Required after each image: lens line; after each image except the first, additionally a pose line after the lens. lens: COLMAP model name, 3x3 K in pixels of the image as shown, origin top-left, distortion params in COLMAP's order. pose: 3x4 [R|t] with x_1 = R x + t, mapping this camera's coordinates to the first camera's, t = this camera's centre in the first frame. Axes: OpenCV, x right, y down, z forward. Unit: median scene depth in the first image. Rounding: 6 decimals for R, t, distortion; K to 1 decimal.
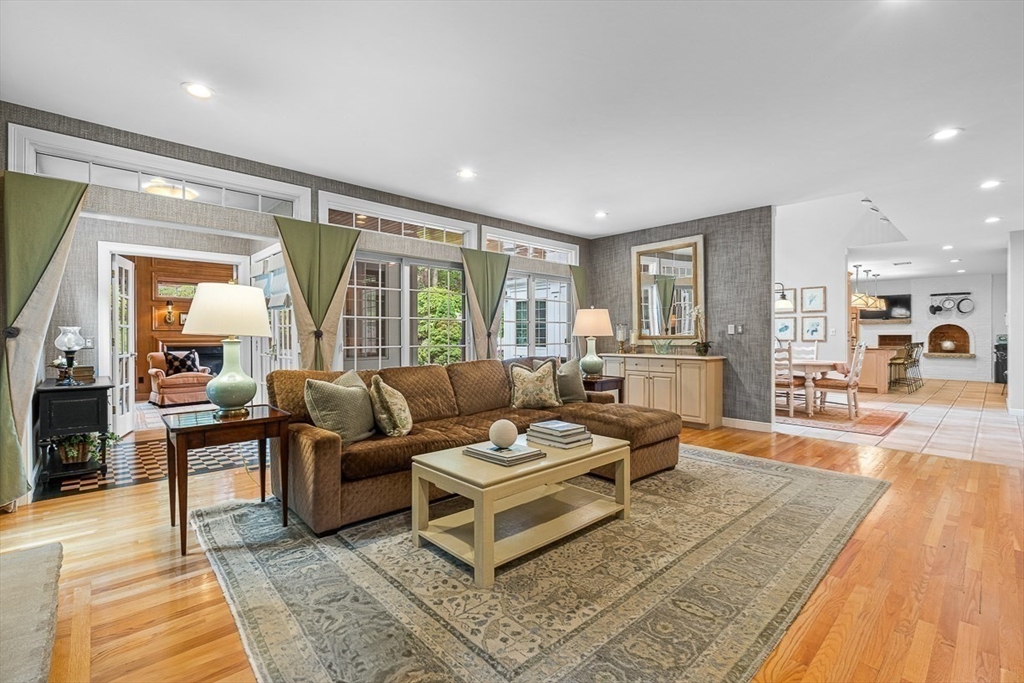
lens RADIAL K [[456.0, 0, 512.0], [0, 456.0, 341.5], [0, 0, 1]] dist [-0.001550, 0.000211]
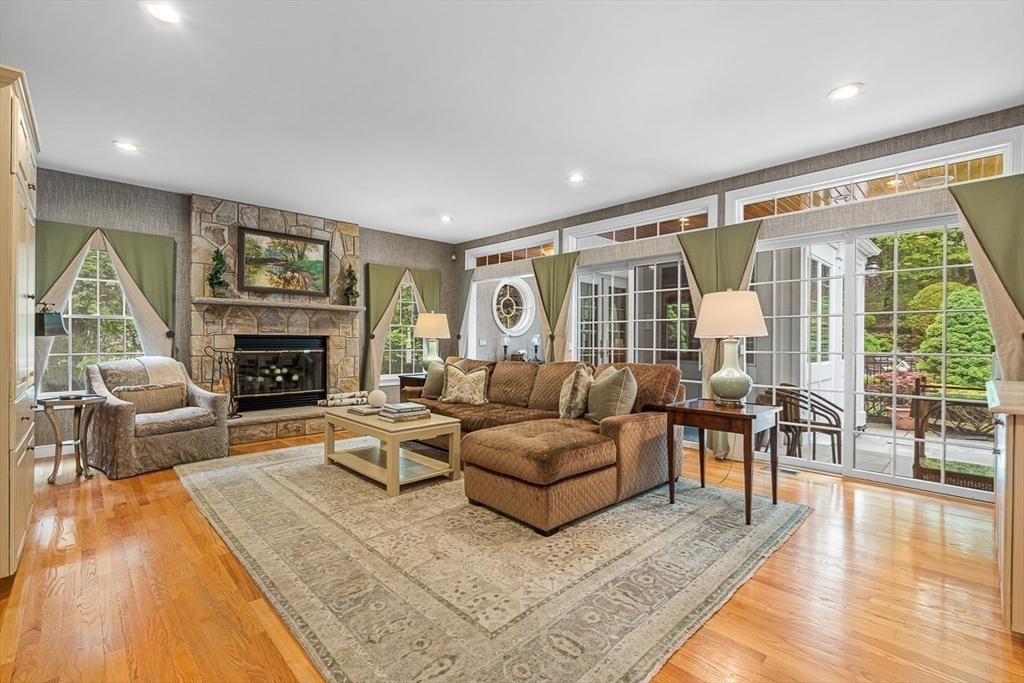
lens RADIAL K [[456.0, 0, 512.0], [0, 456.0, 341.5], [0, 0, 1]] dist [-0.001550, 0.000211]
pose [[0.007994, 0.004147, -0.999959, 1.470003], [-0.011804, 0.999922, 0.004053, -0.011150], [0.999898, 0.011771, 0.008043, 1.358001]]
